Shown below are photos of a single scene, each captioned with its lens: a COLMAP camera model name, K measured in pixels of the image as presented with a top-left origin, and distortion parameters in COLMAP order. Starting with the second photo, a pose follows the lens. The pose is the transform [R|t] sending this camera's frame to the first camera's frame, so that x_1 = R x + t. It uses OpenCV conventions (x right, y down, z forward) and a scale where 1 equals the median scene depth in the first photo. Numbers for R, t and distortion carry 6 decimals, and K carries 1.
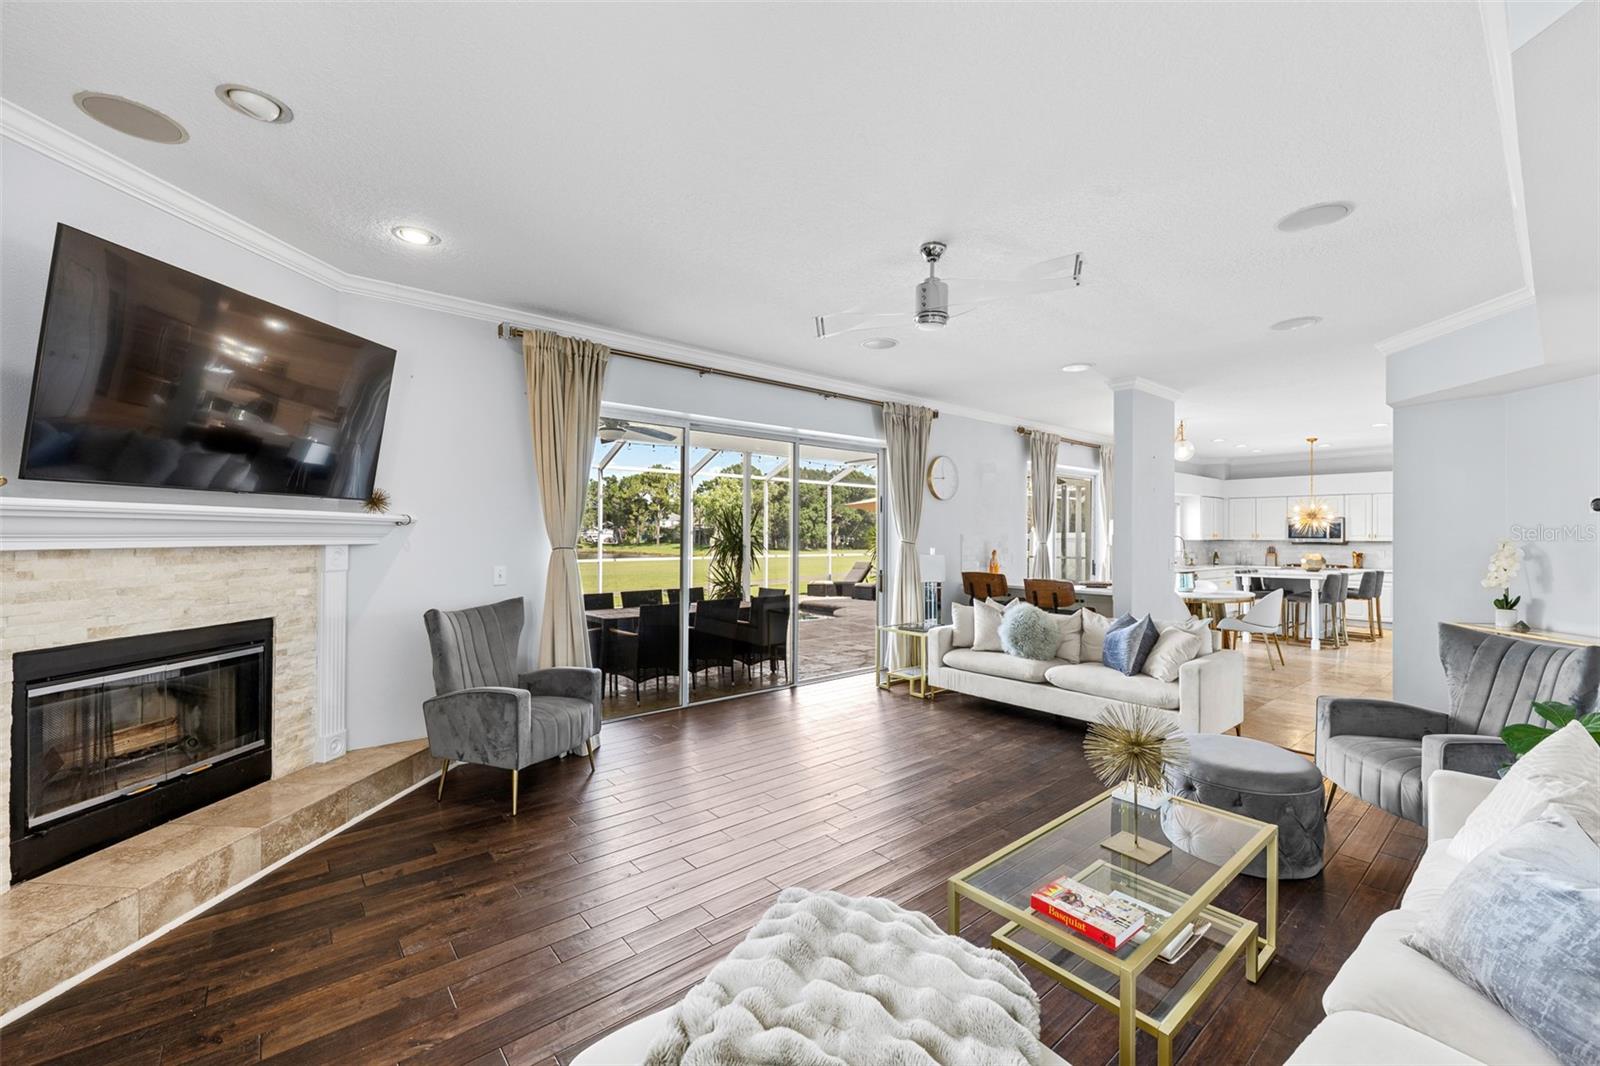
lens RADIAL K [[640.7, 0, 797.5], [0, 640.7, 534.3], [0, 0, 1]] dist [0.000053, 0.000312]
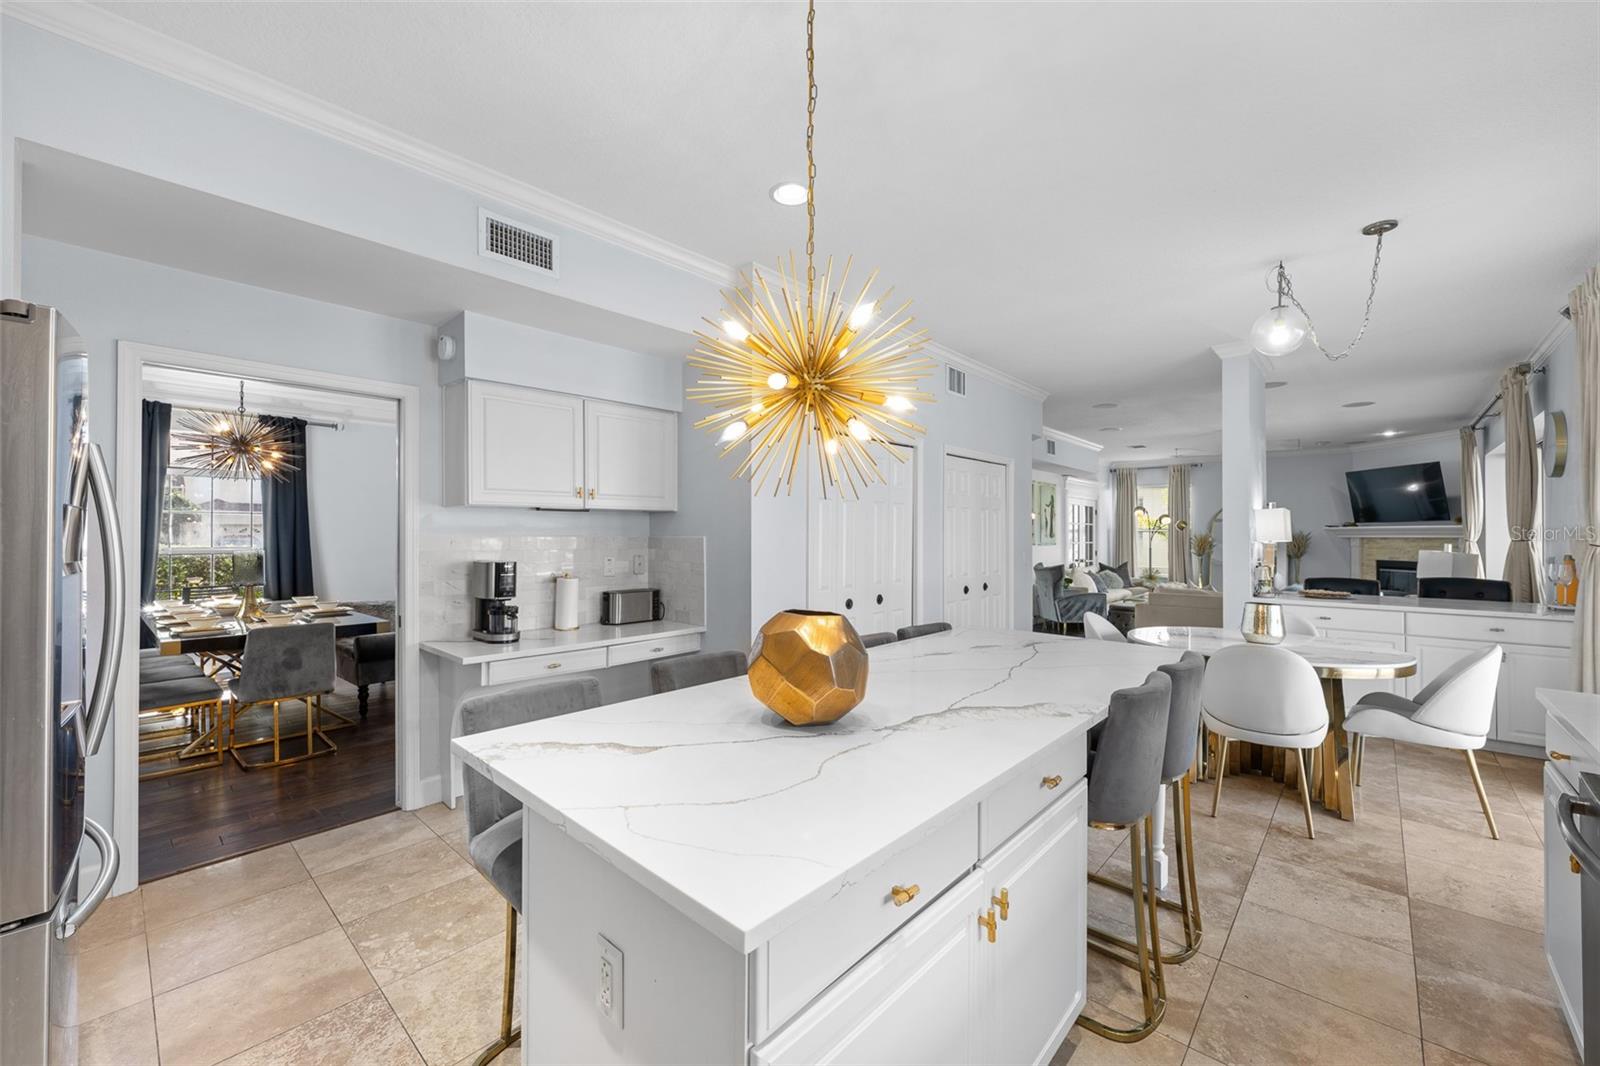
lens RADIAL K [[637.4, 0, 799.0], [0, 637.4, 530.3], [0, 0, 1]] dist [0.000017, -0.000055]
pose [[-0.989856, -0.009041, -0.141788, 0.841698], [-0.007912, 0.999932, -0.008524, 0.010383], [0.141856, -0.007316, -0.989860, 1.178334]]
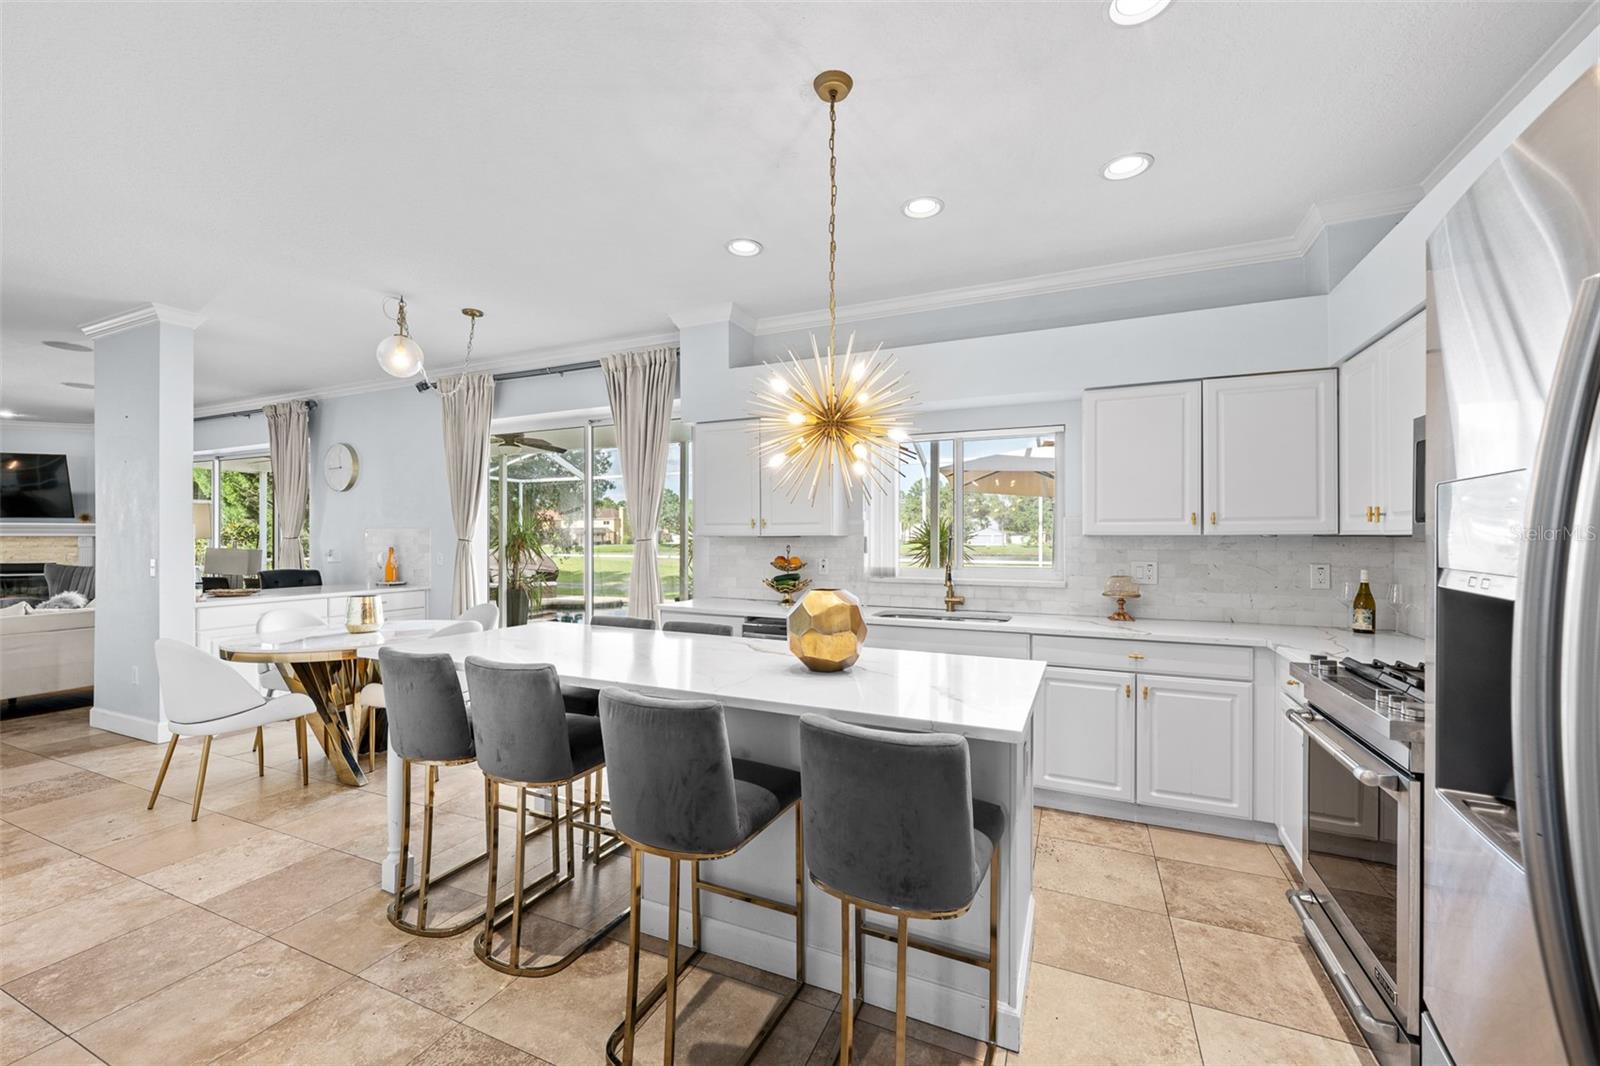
lens RADIAL K [[640.7, 0, 797.5], [0, 640.7, 534.3], [0, 0, 1]] dist [0.000053, 0.000312]
pose [[0.437300, -0.008311, -0.899278, 1.016696], [0.001974, 0.999964, -0.008282, 0.012891], [0.899314, 0.001847, 0.437300, 0.902666]]
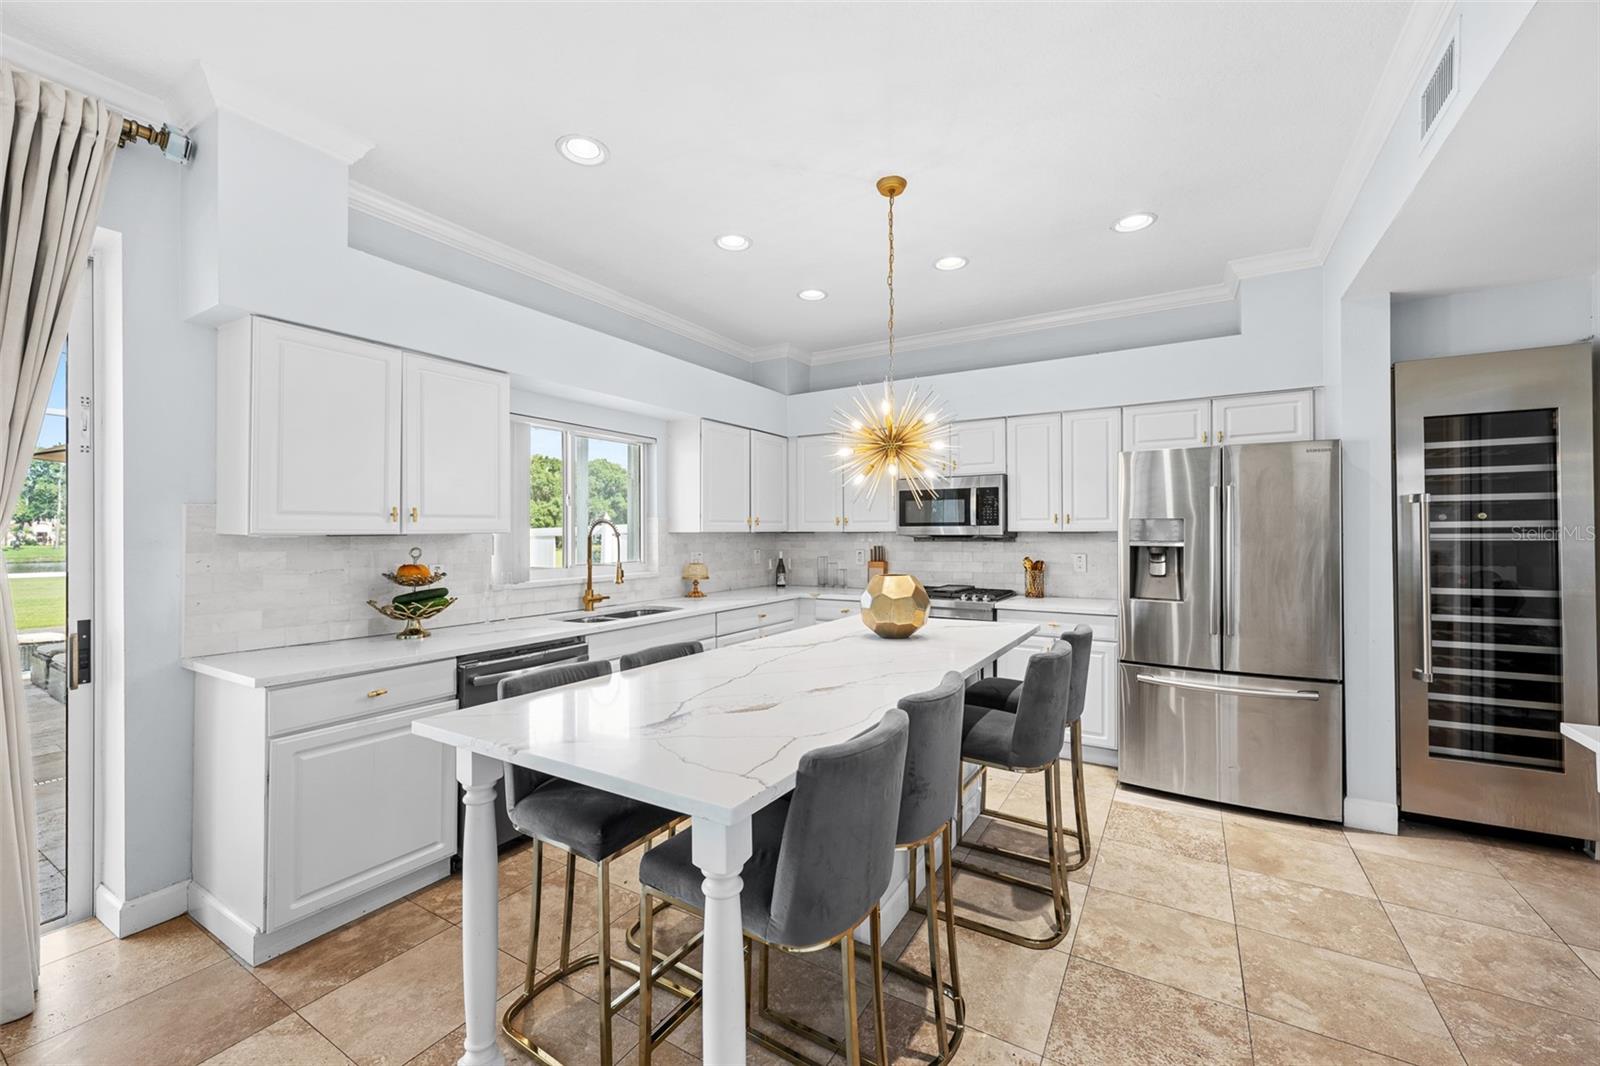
lens RADIAL K [[637.4, 0, 799.0], [0, 637.4, 530.3], [0, 0, 1]] dist [0.000017, -0.000055]
pose [[0.945351, -0.006321, 0.325993, 0.677484], [0.006915, 0.999976, -0.000664, 0.010087], [-0.325981, 0.002882, 0.945372, 0.749530]]
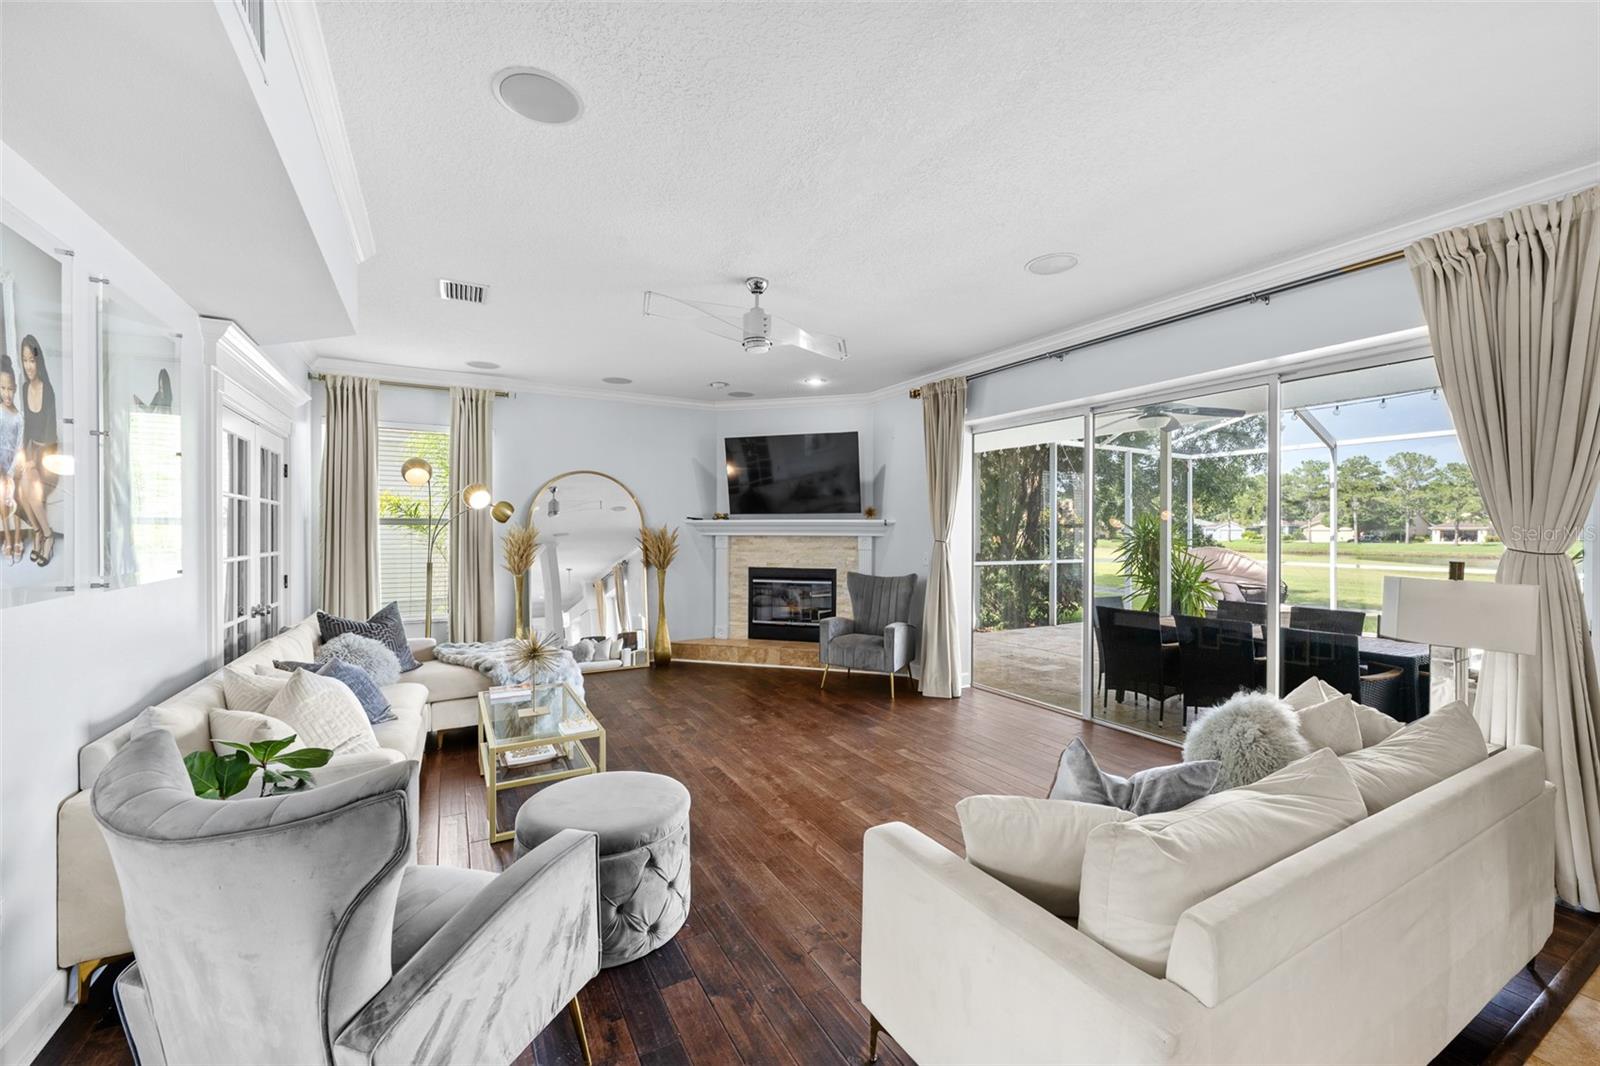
lens RADIAL K [[638.4, 0, 796.7], [0, 638.4, 537.0], [0, 0, 1]] dist [-0.002180, -0.000115]
pose [[-0.180280, 0.003691, -0.983608, 0.458292], [-0.002638, 0.999988, 0.004235, 0.004179], [0.983612, 0.003358, -0.180268, 0.434743]]
